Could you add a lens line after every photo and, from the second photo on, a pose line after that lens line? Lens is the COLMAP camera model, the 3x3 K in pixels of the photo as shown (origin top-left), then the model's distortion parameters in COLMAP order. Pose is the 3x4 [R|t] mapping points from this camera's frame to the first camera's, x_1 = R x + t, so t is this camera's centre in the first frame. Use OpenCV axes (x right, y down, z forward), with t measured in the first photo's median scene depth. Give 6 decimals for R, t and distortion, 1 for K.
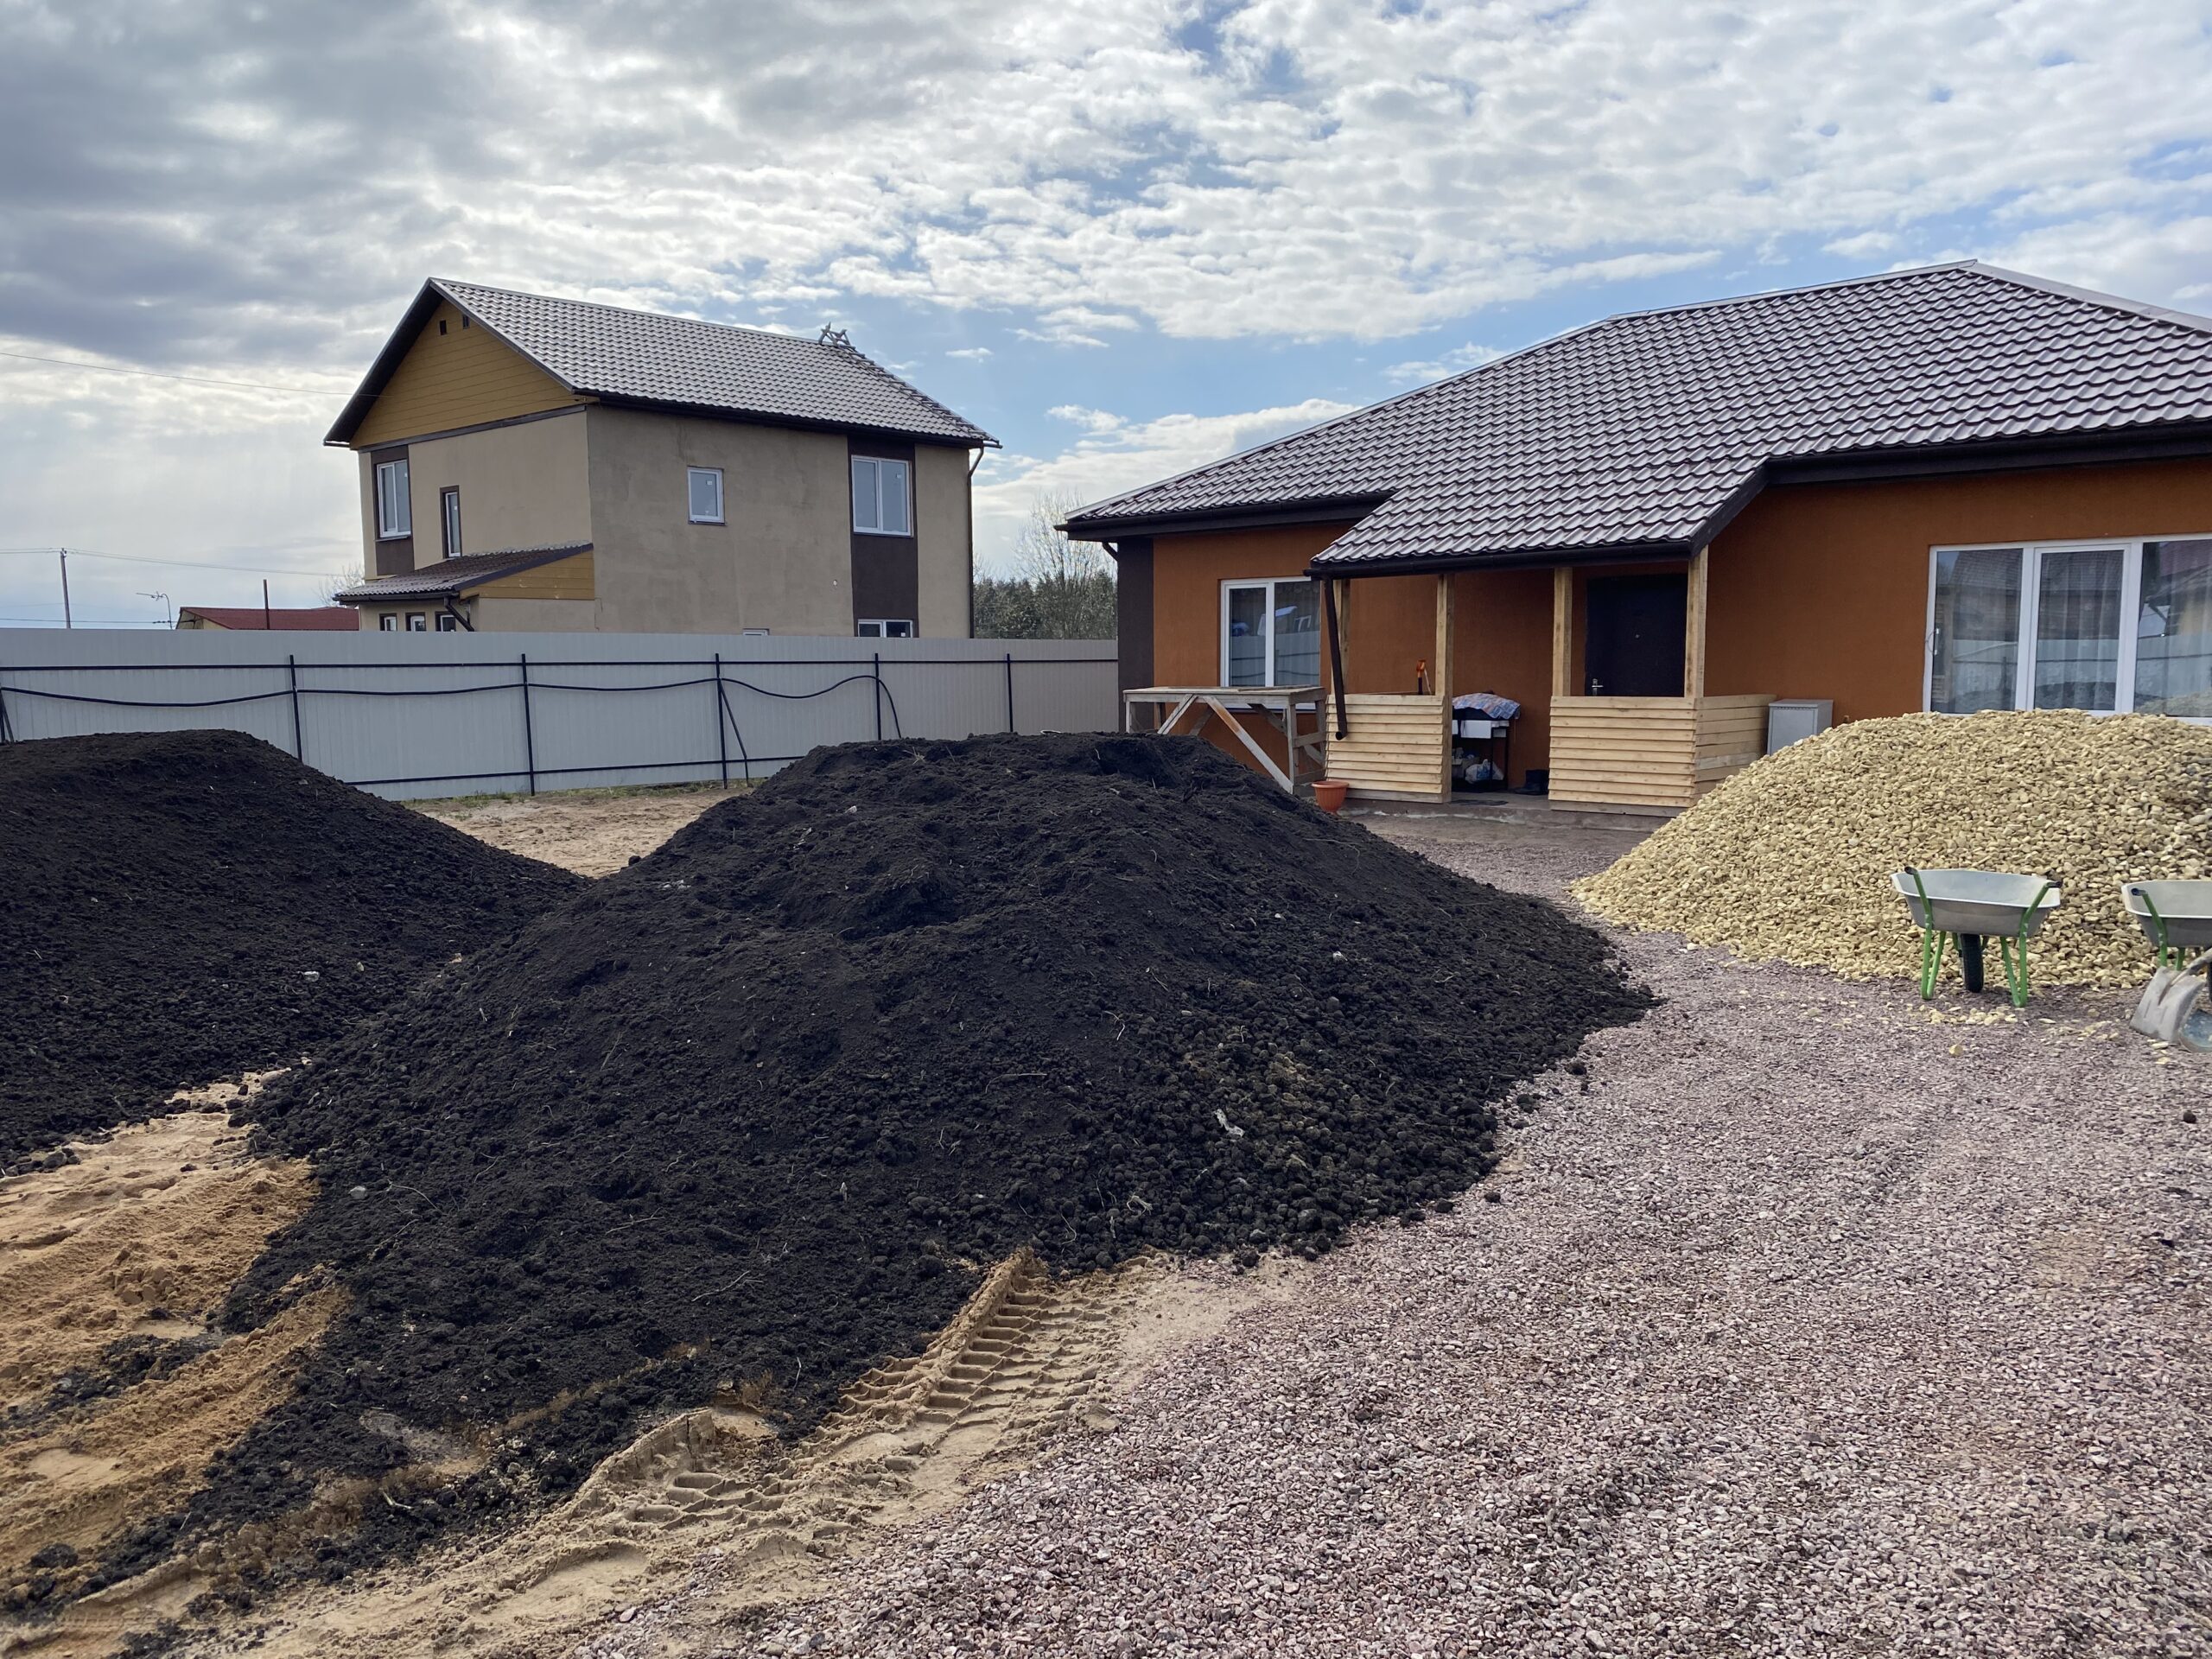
lens RADIAL K [[1688.5, 0, 1107.8], [0, 1688.5, 844.6], [0, 0, 1]] dist [0.035004, -0.023212]
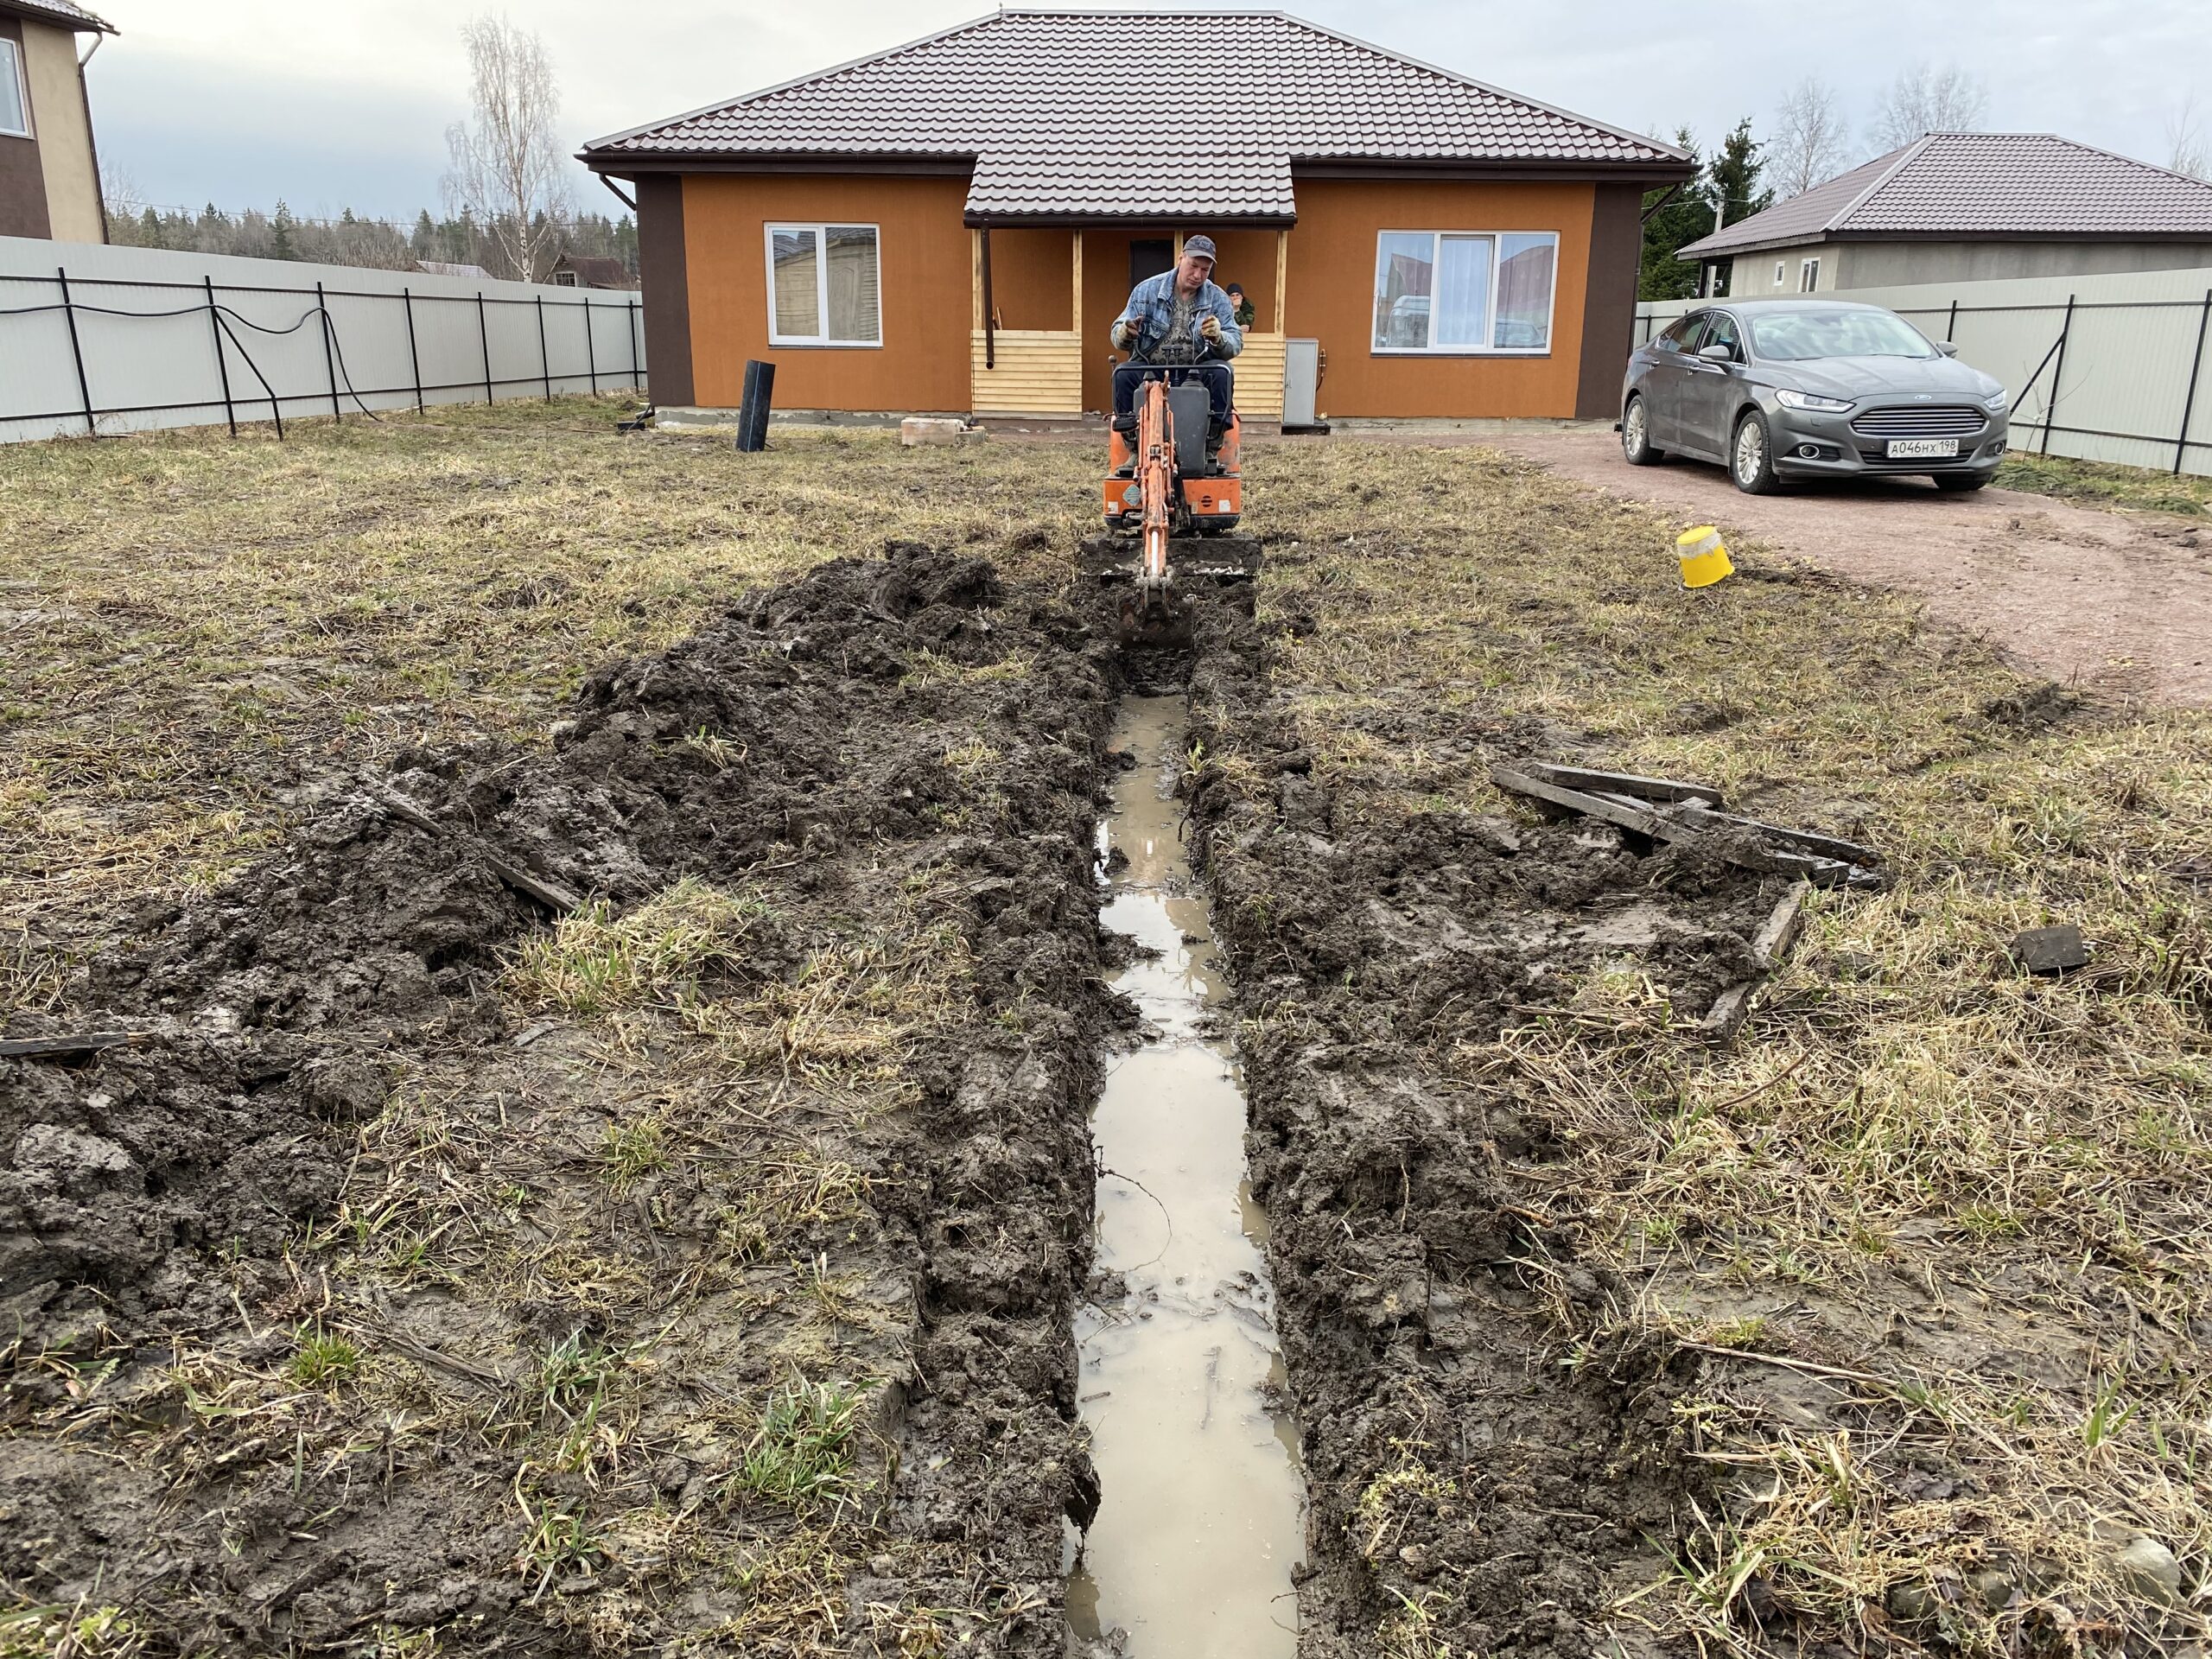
lens RADIAL K [[1688.5, 0, 1105.2], [0, 1688.5, 821.1], [0, 0, 1]] dist [0.035004, -0.023212]
pose [[0.754262, -0.169372, 0.634352, -0.624805], [0.057142, 0.979422, 0.193563, 0.025845], [-0.654082, -0.109749, 0.748419, -0.005167]]
